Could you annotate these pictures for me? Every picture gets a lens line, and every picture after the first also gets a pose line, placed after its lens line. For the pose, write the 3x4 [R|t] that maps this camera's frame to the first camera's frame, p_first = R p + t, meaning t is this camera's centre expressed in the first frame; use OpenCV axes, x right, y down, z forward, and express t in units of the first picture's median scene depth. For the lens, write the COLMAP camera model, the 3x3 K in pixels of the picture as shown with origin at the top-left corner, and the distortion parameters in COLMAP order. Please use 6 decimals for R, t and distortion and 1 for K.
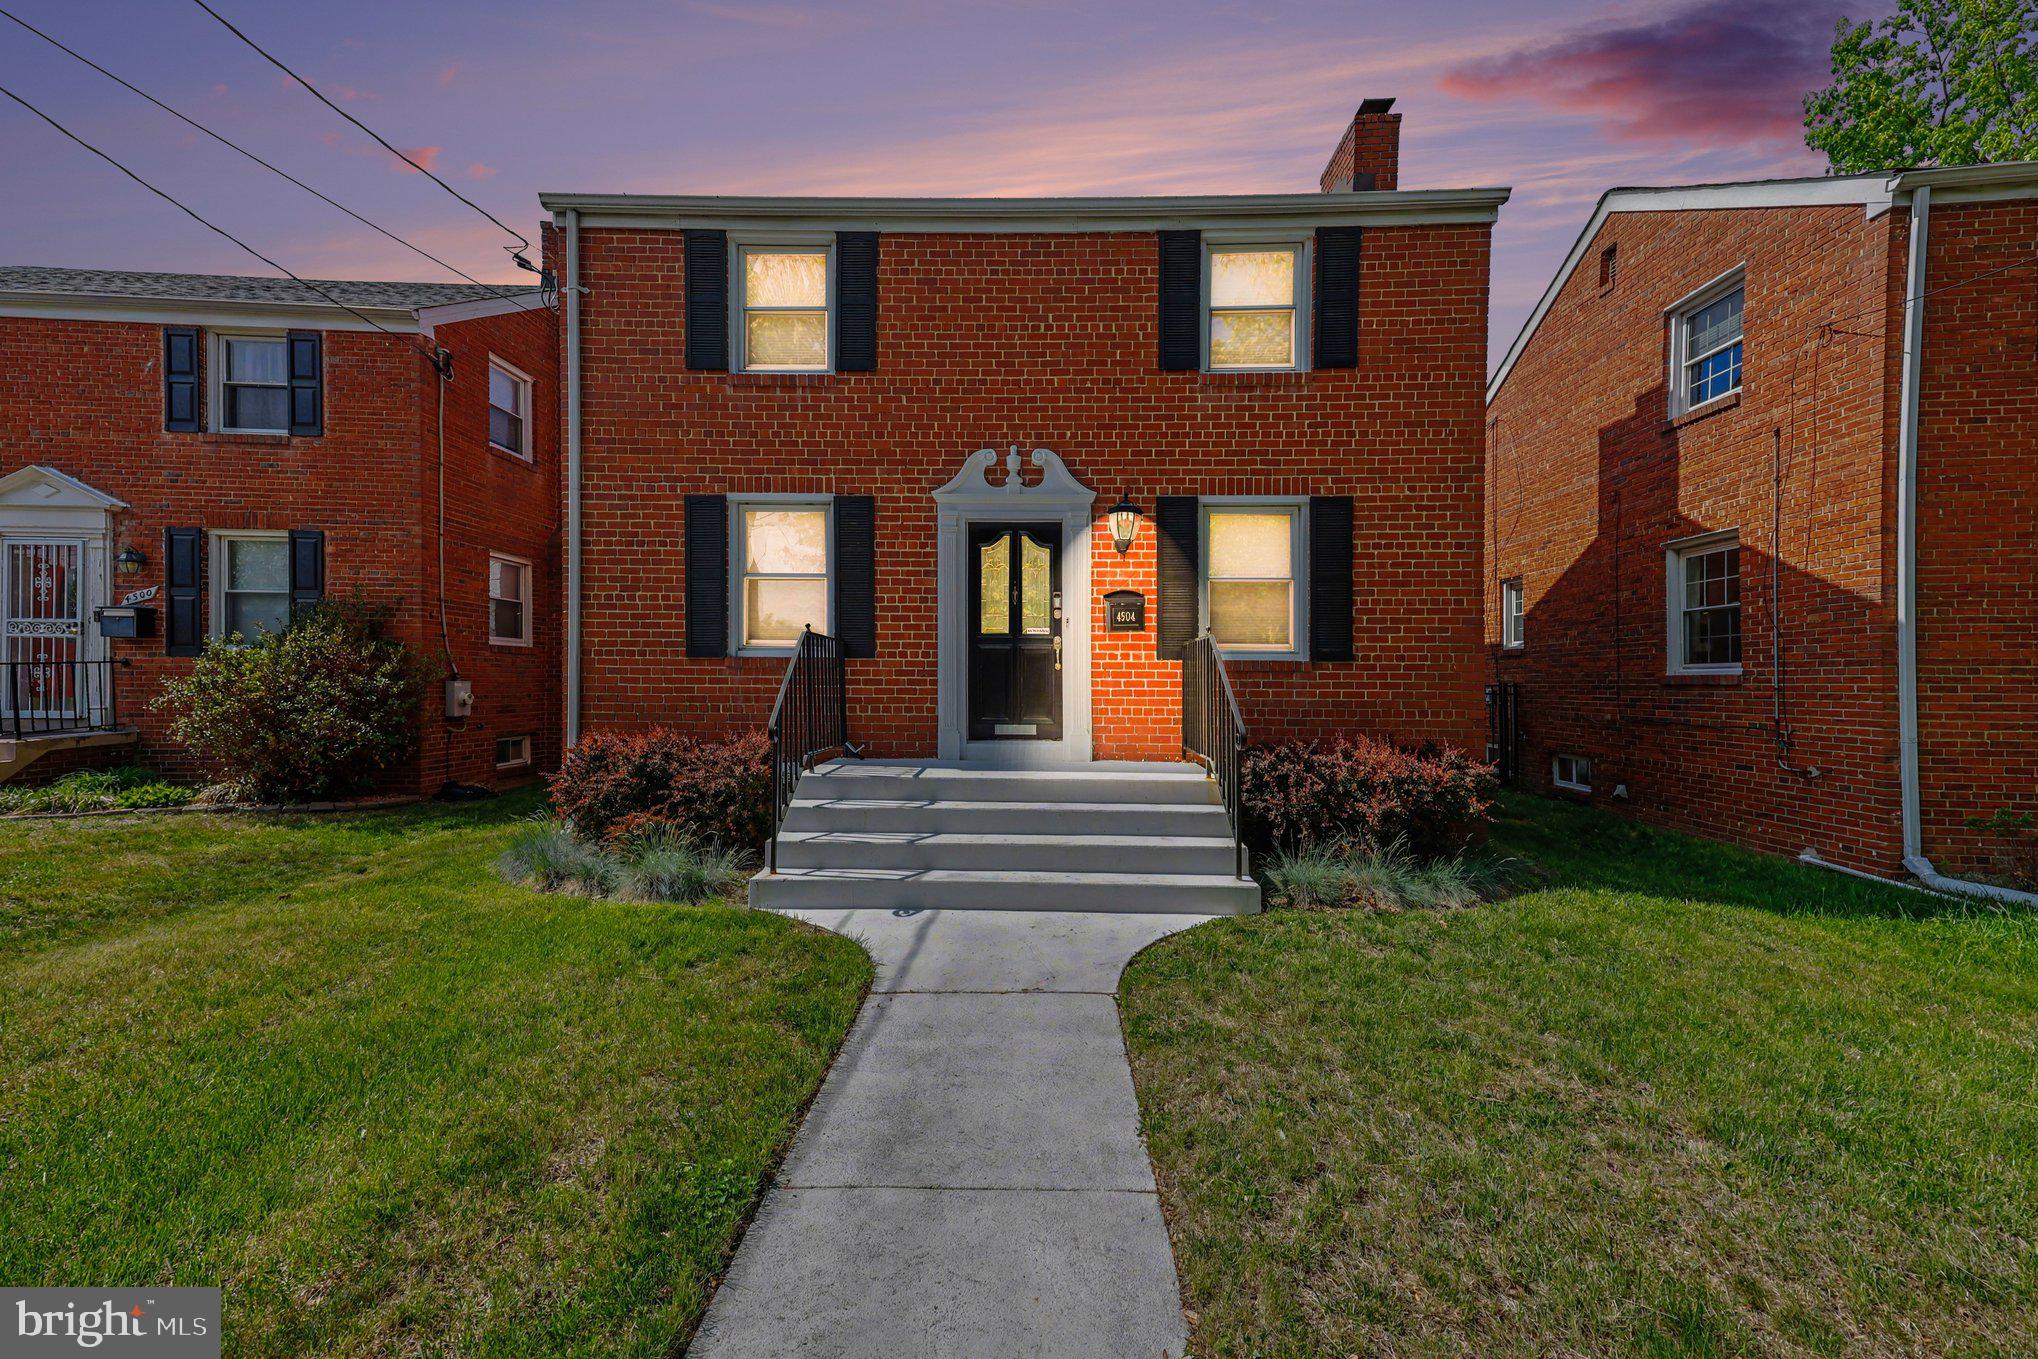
lens RADIAL K [[785.1, 0, 1019.0], [0, 785.1, 679.5], [0, 0, 1]] dist [0.070597, -0.010990]
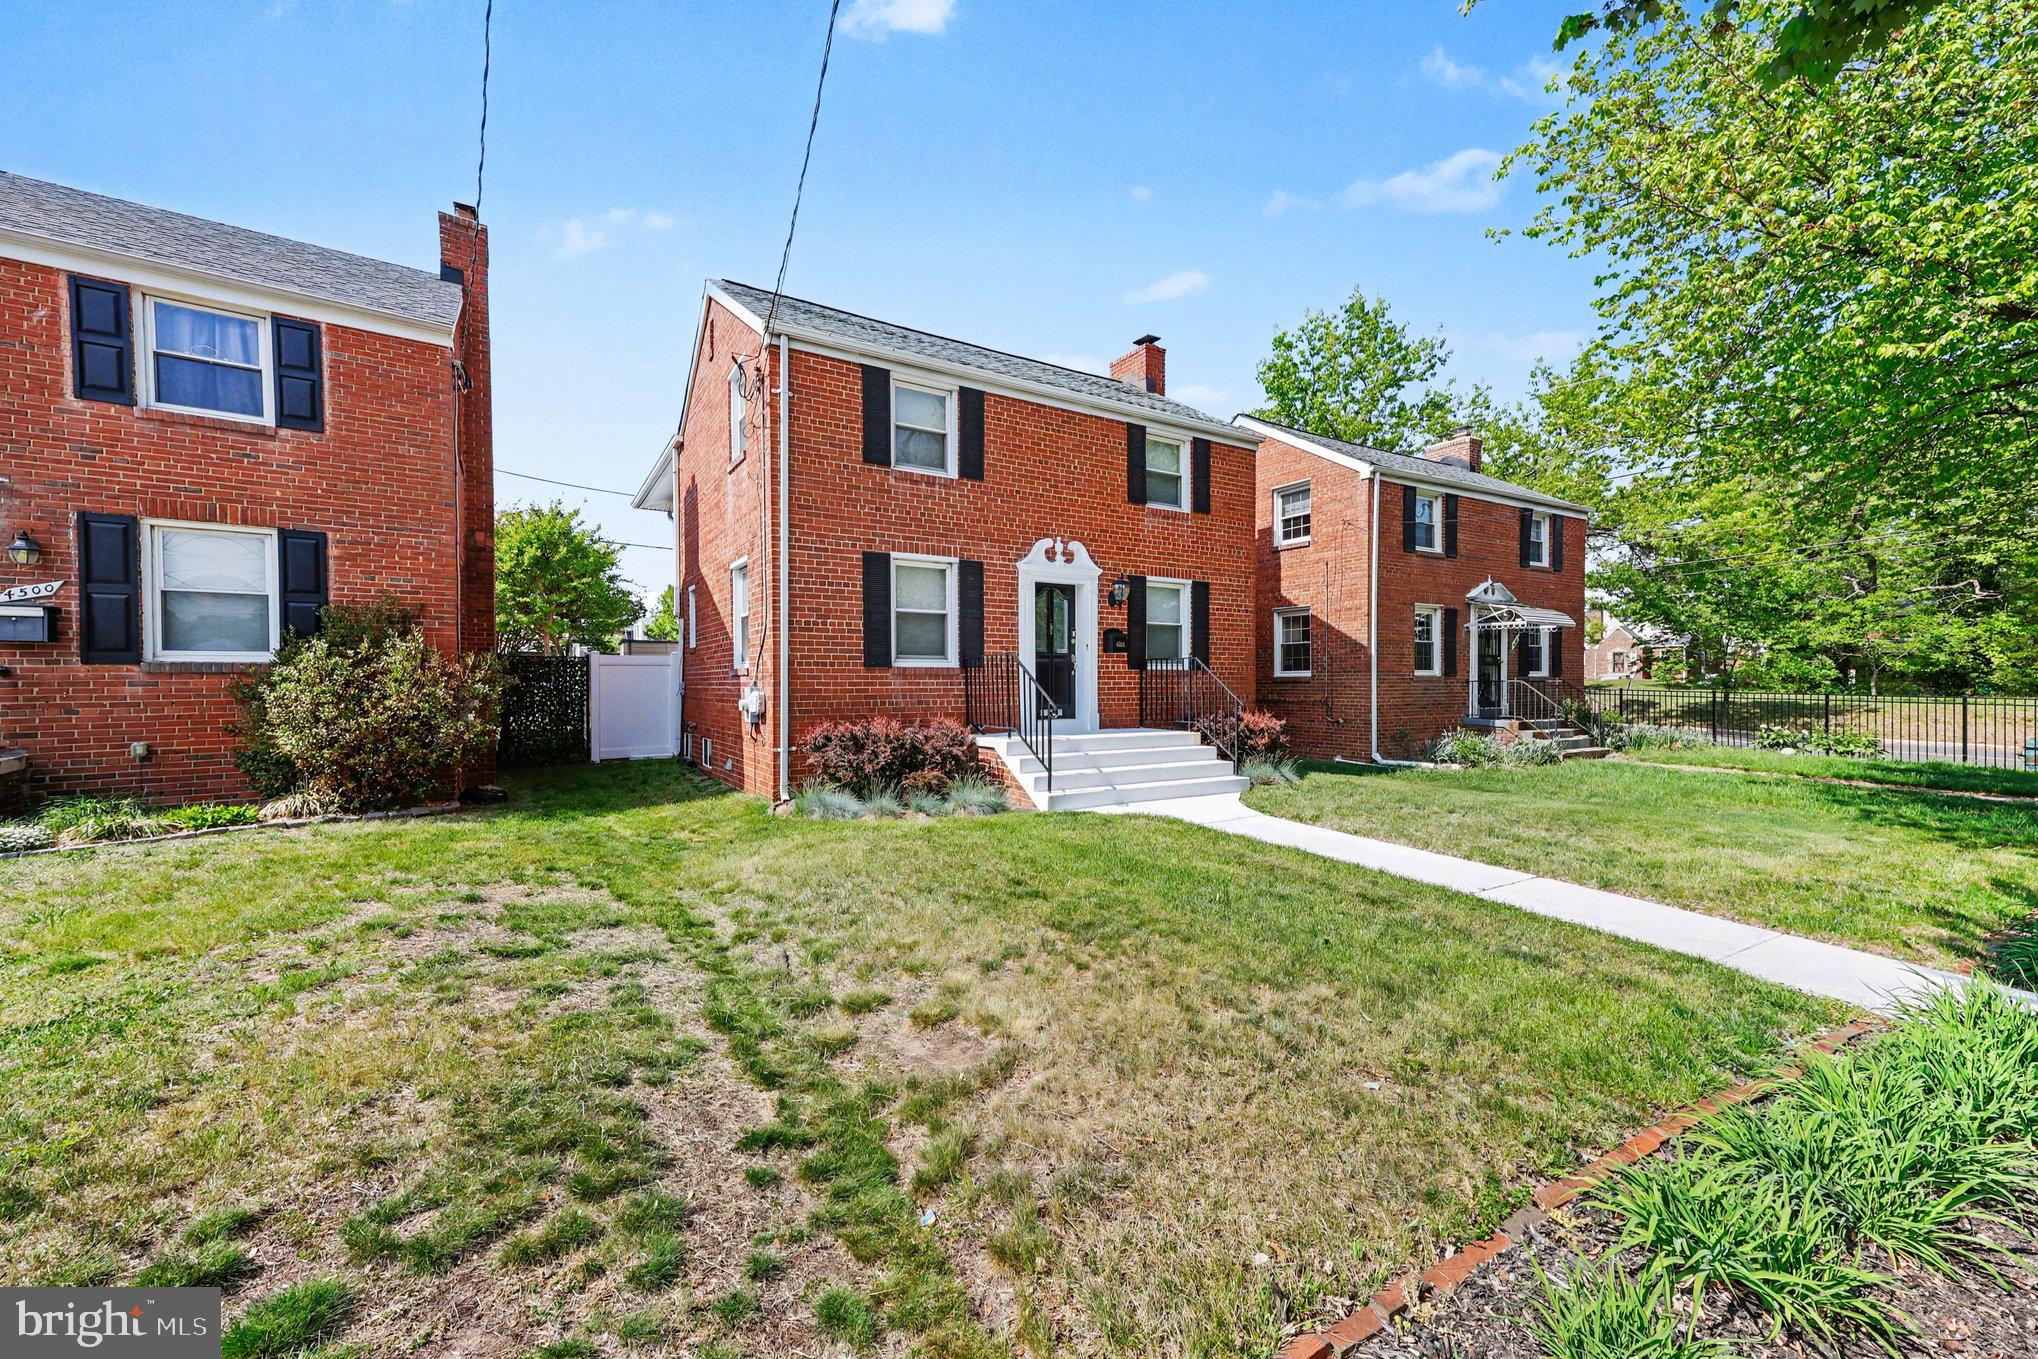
lens RADIAL K [[784.0, 0, 1009.6], [0, 784.0, 686.3], [0, 0, 1]] dist [0.033082, 0.000079]
pose [[0.841762, -0.011697, 0.539722, -0.934333], [0.009186, 0.999931, 0.007345, -0.002745], [-0.539770, -0.001225, 0.841811, -0.291643]]
